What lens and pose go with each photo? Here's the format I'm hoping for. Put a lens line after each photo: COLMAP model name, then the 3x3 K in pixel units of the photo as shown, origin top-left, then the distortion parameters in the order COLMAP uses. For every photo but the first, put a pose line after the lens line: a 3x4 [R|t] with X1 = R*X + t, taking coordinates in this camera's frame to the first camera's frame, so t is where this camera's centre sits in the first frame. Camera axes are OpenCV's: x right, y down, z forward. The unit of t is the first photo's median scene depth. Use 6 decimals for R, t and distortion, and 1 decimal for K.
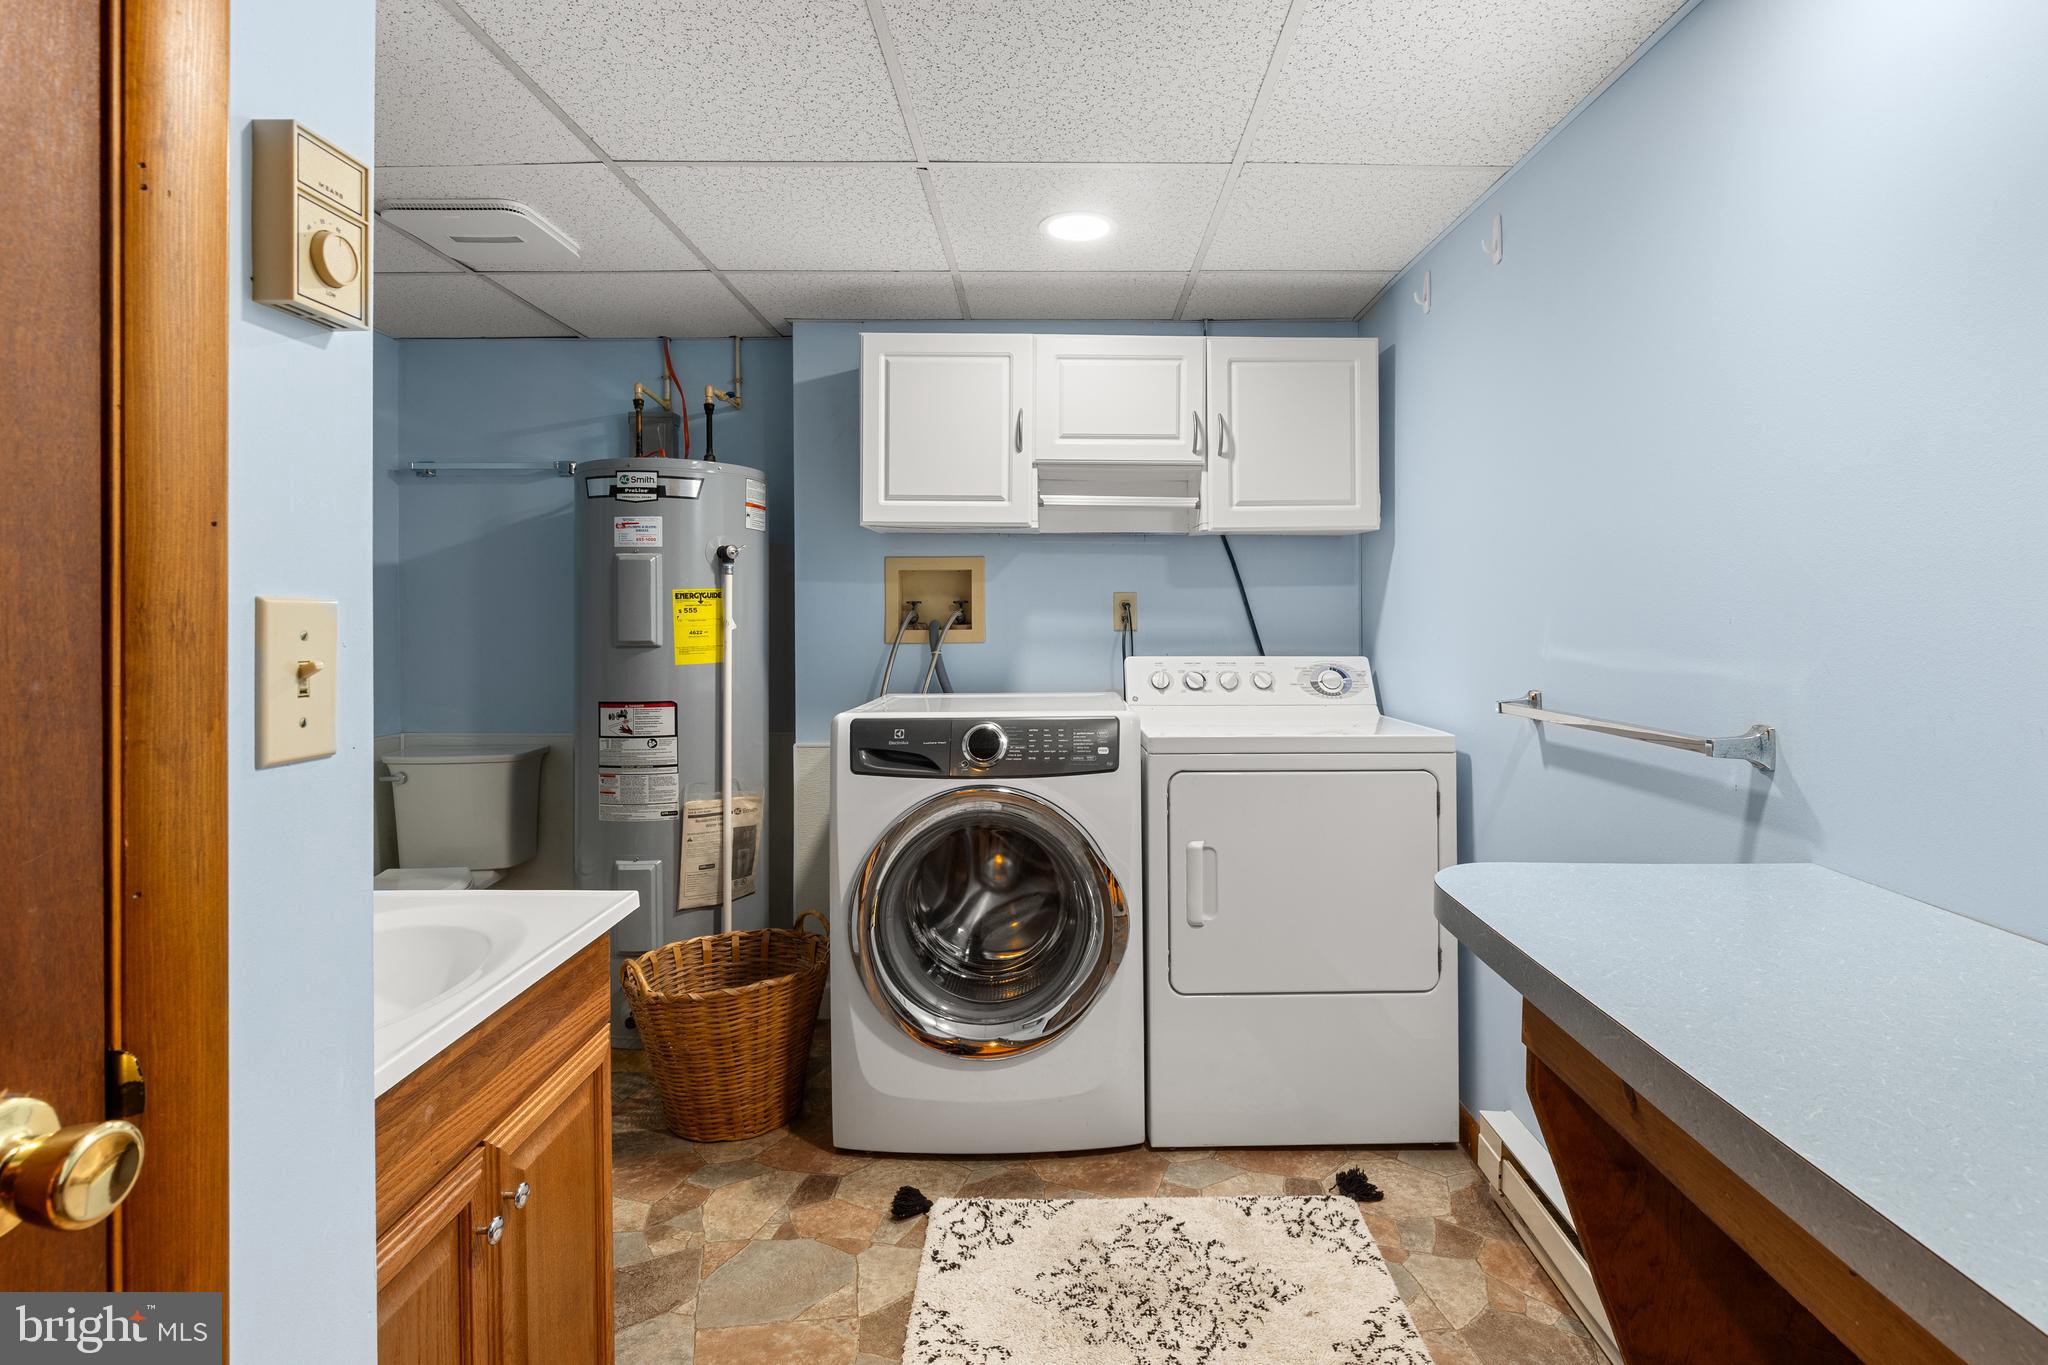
lens RADIAL K [[993.4, 0, 1060.2], [0, 993.4, 617.8], [0, 0, 1]] dist [-0.003372, -0.000795]
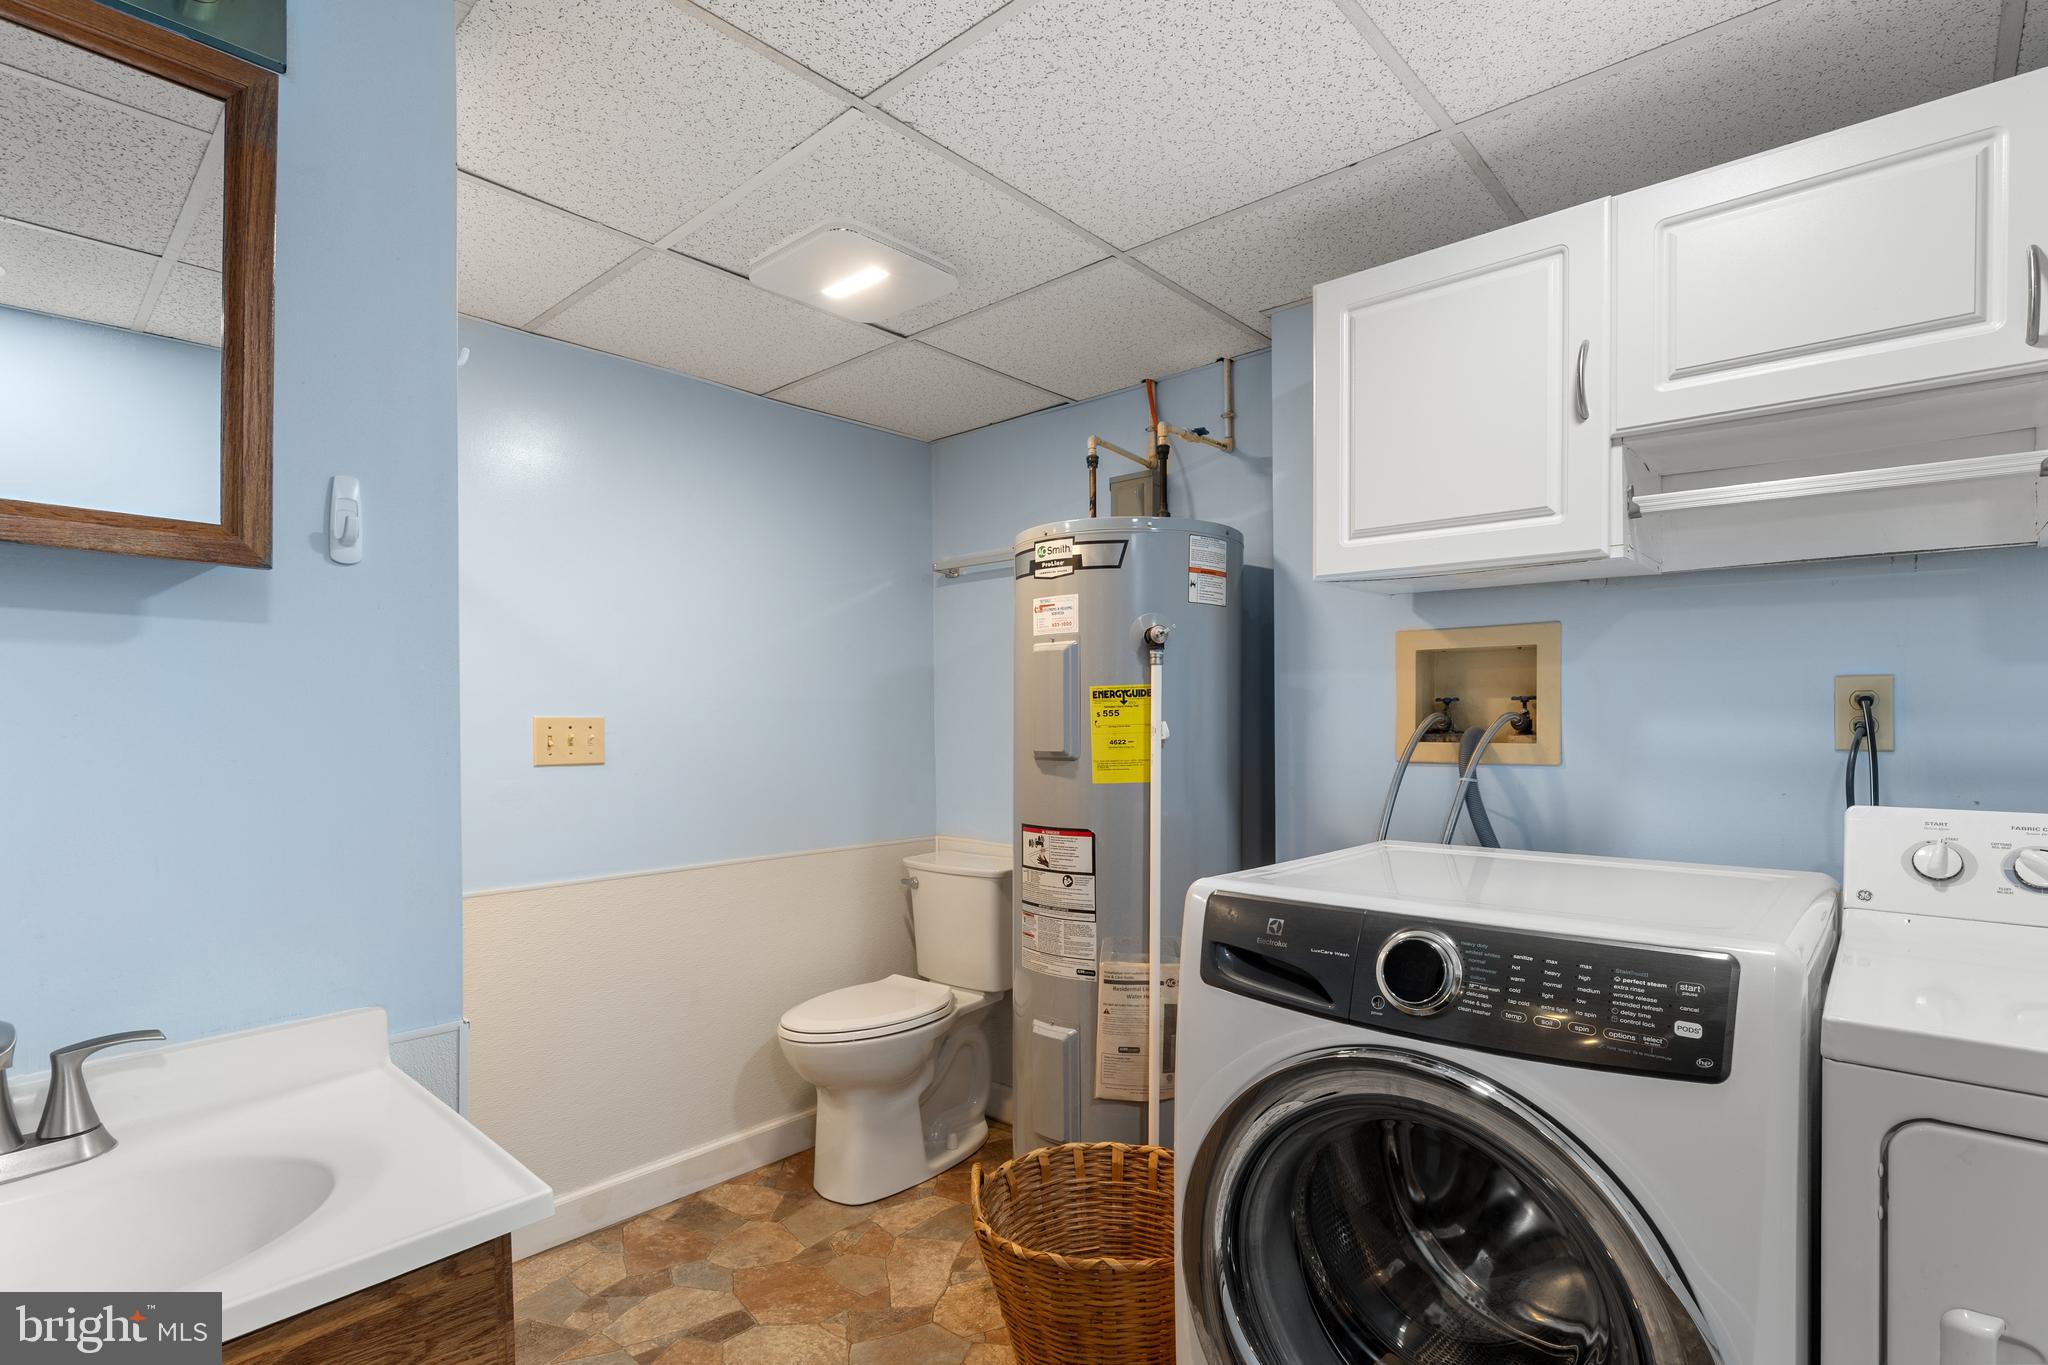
lens RADIAL K [[993.4, 0, 1033.0], [0, 993.4, 724.2], [0, 0, 1]] dist [-0.003372, -0.000795]
pose [[0.746763, 0.004158, -0.665078, 0.095533], [-0.001071, 0.999987, 0.005049, -0.002682], [0.665090, -0.003058, 0.746757, 0.387222]]
